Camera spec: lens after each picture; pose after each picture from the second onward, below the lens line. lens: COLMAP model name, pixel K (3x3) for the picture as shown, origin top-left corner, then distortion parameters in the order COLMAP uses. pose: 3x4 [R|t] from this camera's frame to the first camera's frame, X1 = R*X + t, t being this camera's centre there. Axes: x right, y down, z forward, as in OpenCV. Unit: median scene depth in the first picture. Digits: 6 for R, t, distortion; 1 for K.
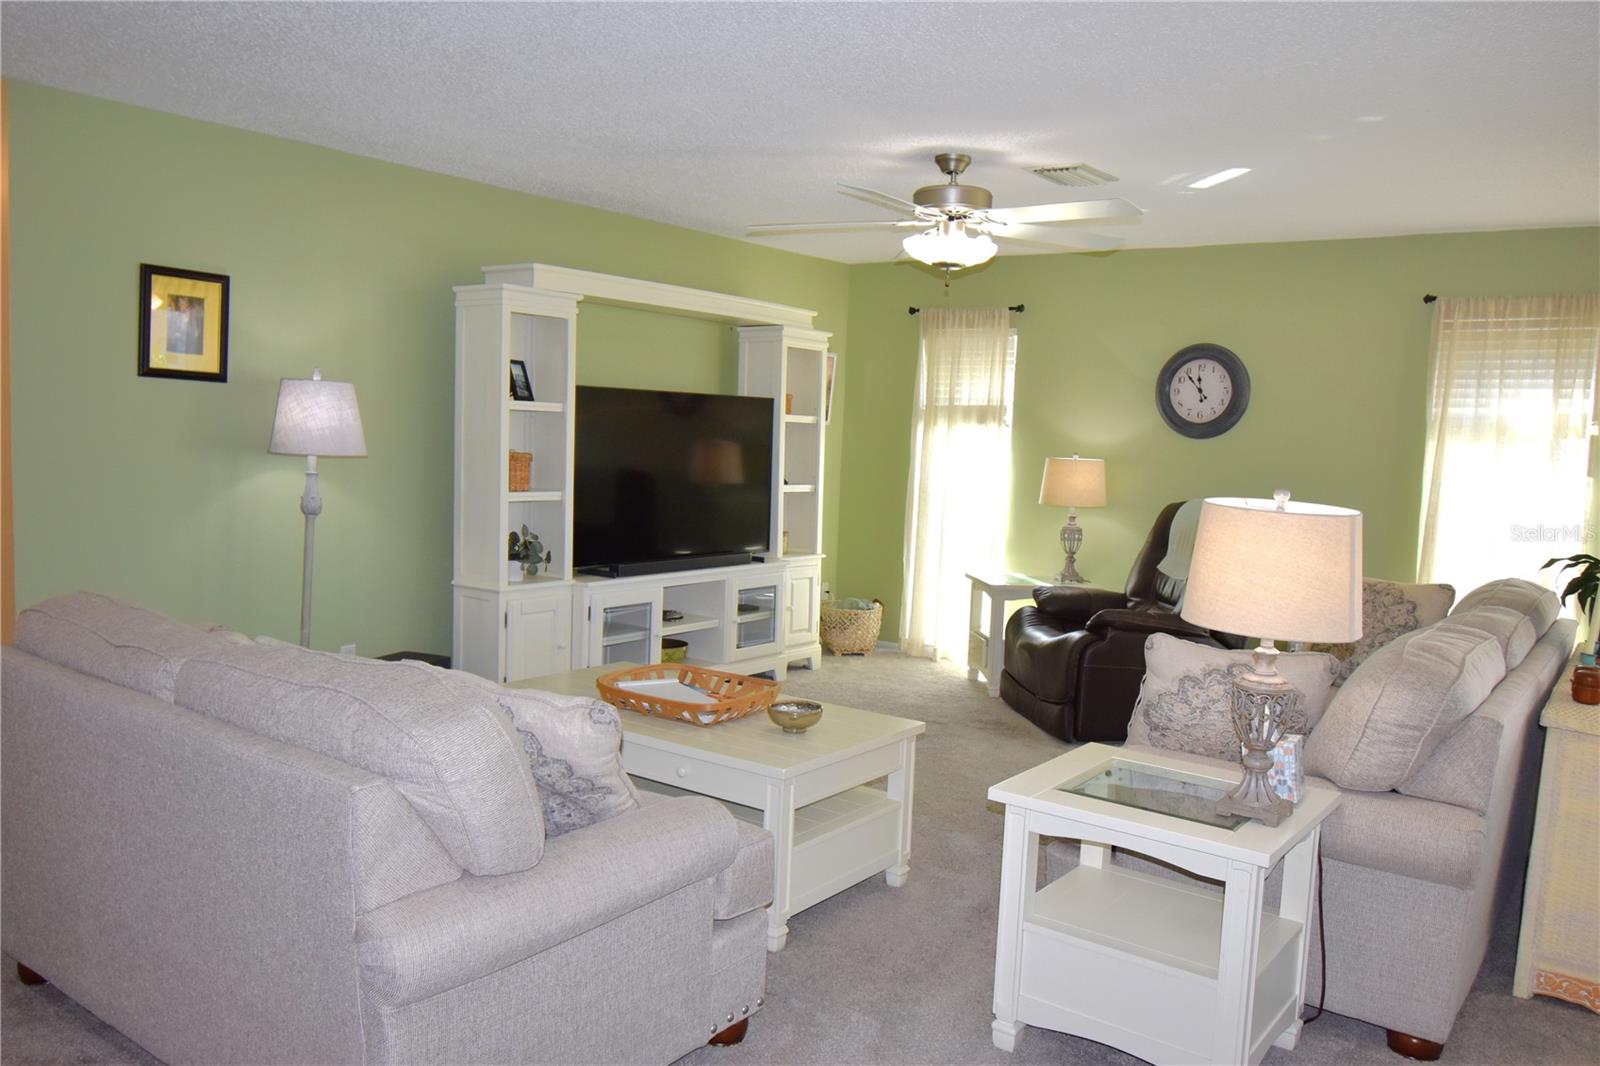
lens RADIAL K [[1212.8, 0, 800.0], [0, 1212.8, 539.6], [0, 0, 1]] dist [0.010356, -0.035923]
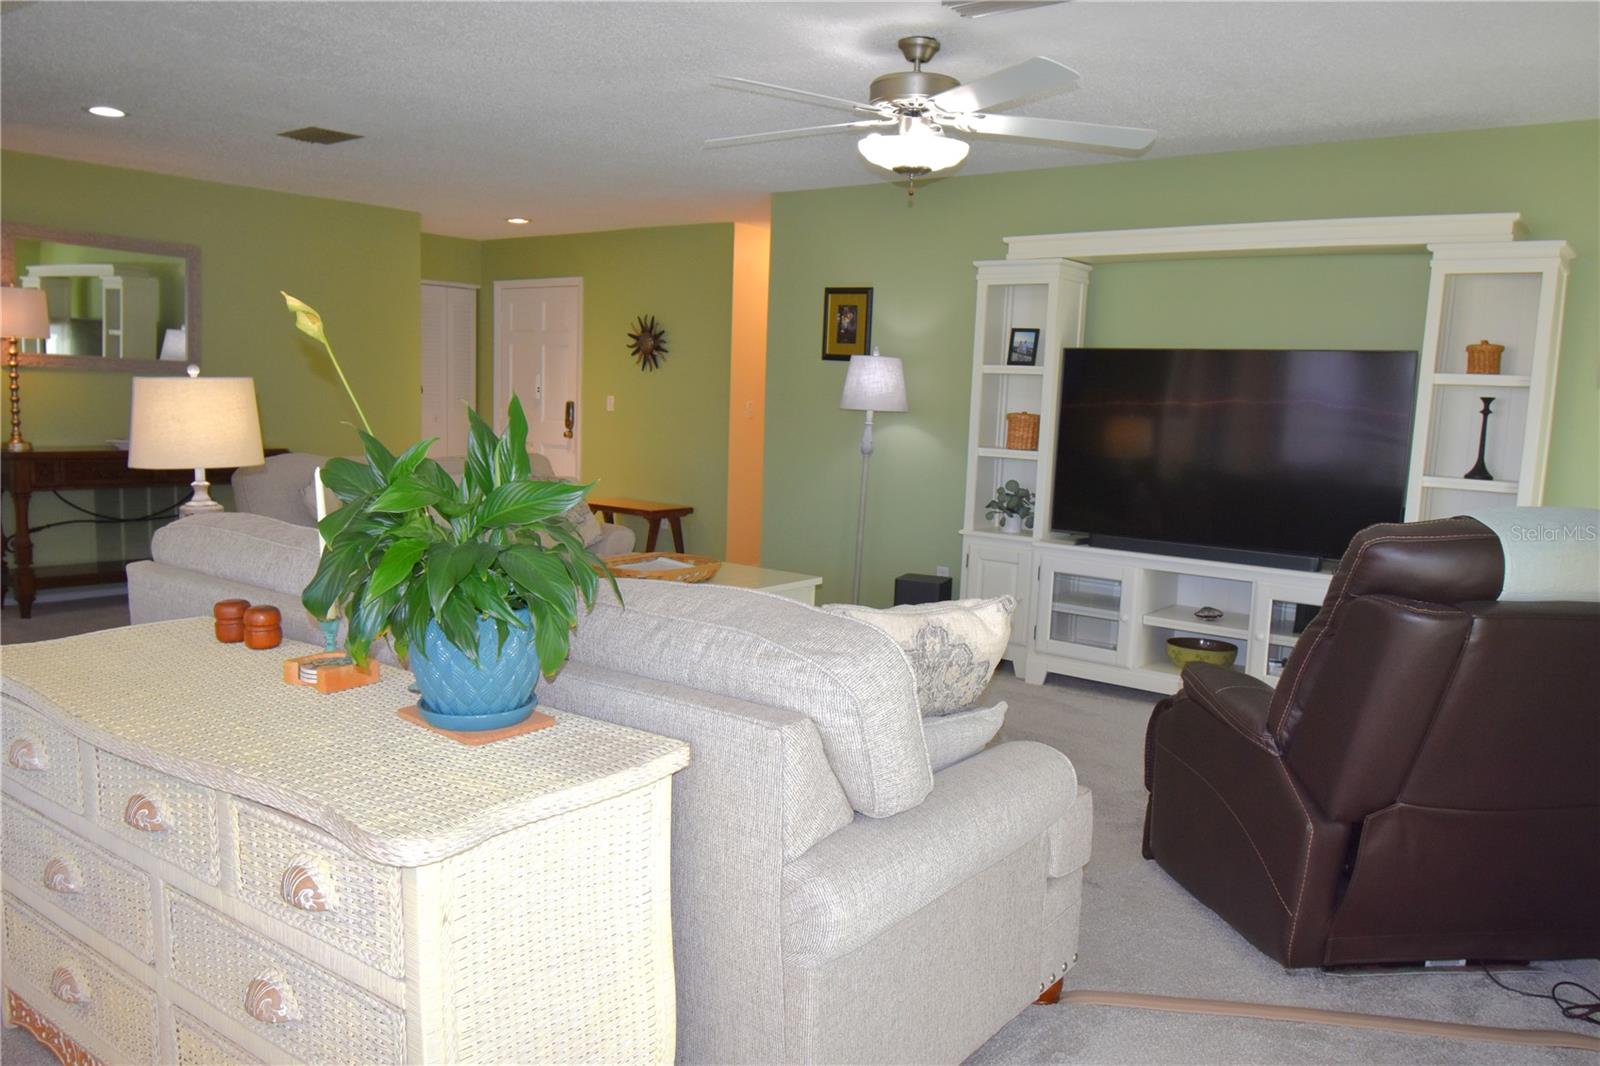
lens RADIAL K [[1212.8, 0, 800.0], [0, 1212.8, 539.6], [0, 0, 1]] dist [0.010356, -0.035923]
pose [[-0.006065, 0.083309, -0.996505, 0.794729], [-0.129454, 0.988073, 0.083392, -0.024159], [0.991567, 0.129507, 0.004792, 0.759312]]
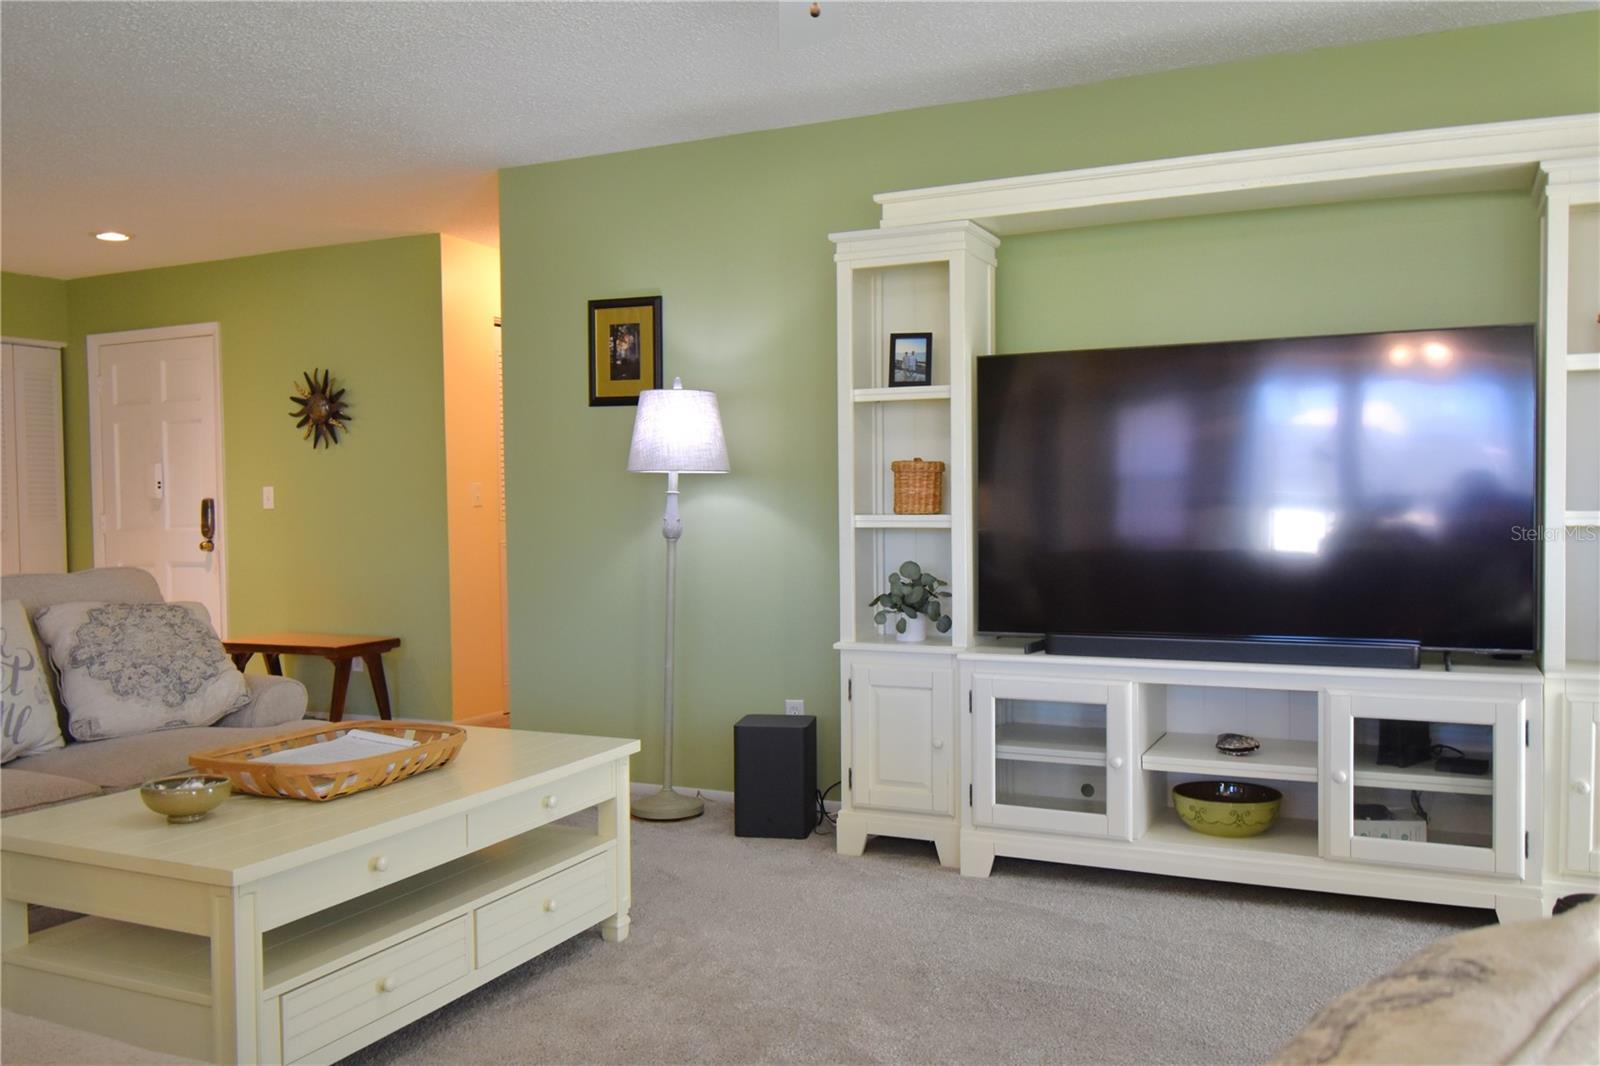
lens RADIAL K [[1321.0, 0, 802.2], [0, 1321.0, 539.5], [0, 0, 1]] dist [0.001773, -0.008033]
pose [[0.208883, -0.009646, -0.977893, 0.478193], [-0.070428, 0.997207, -0.024880, -0.001680], [0.975401, 0.074068, 0.207620, 0.725417]]
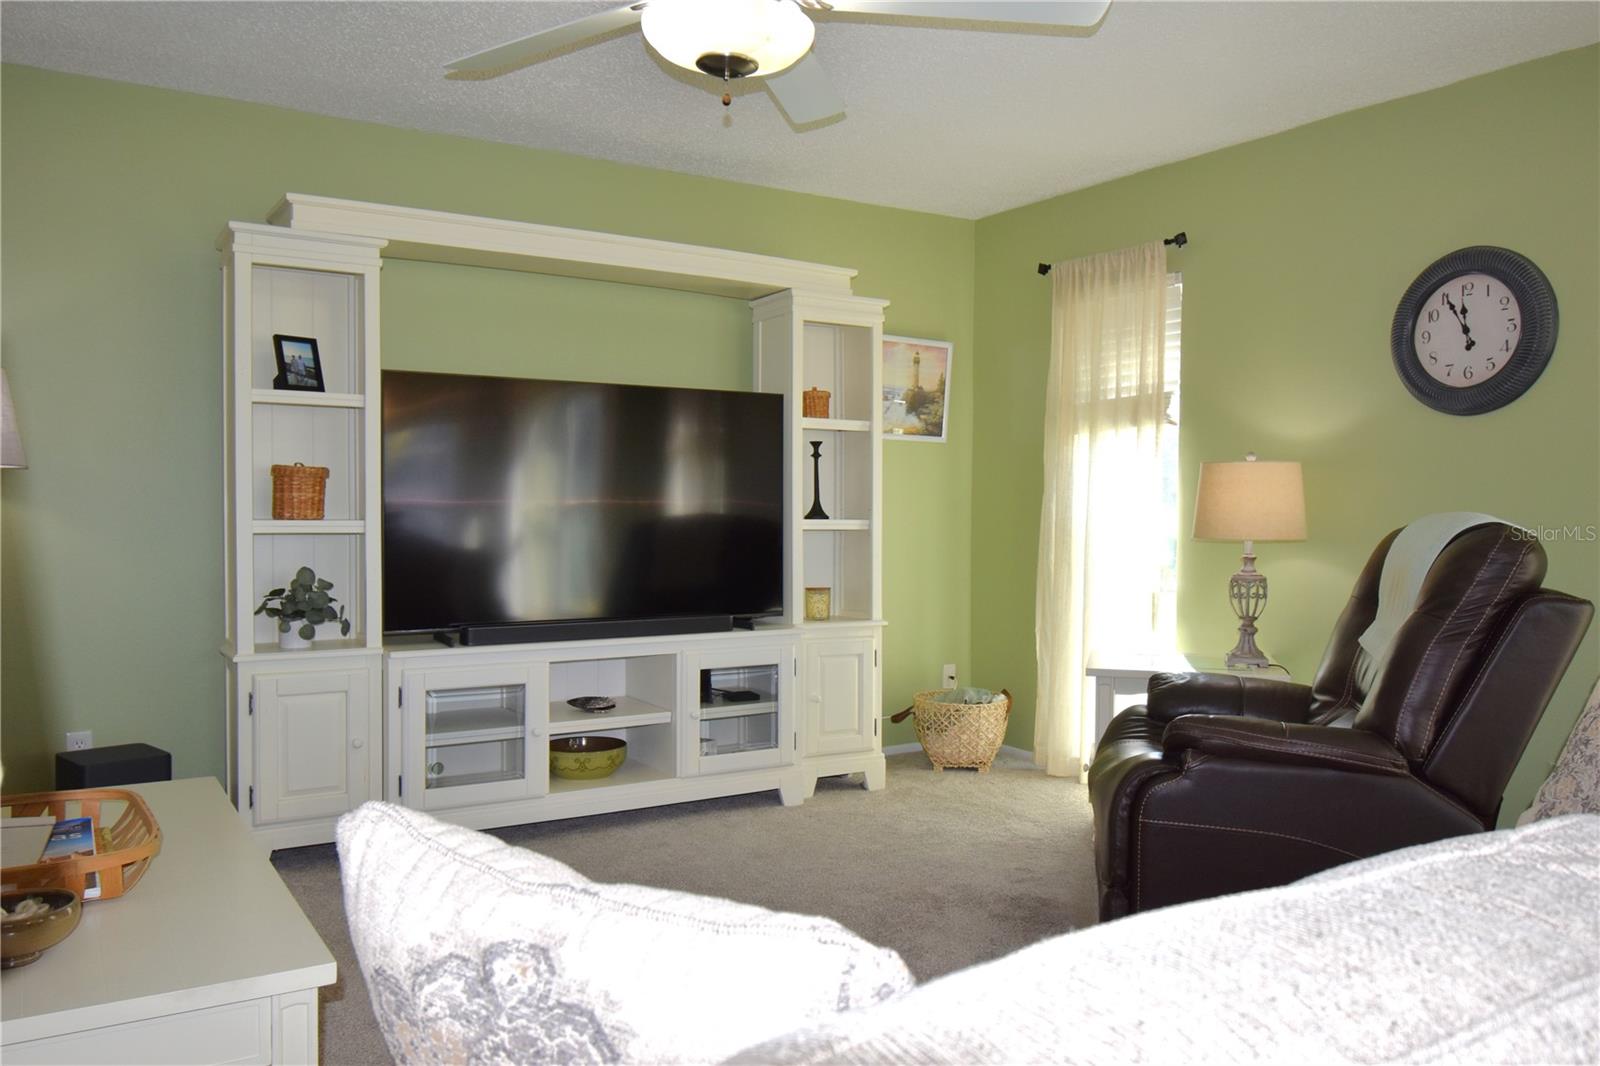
lens RADIAL K [[1212.8, 0, 800.0], [0, 1212.8, 539.6], [0, 0, 1]] dist [0.010356, -0.035923]
pose [[0.933419, -0.020867, -0.358181, 0.272448], [-0.004686, 0.997513, -0.070327, 0.018249], [0.358758, 0.067323, 0.931000, 0.417810]]
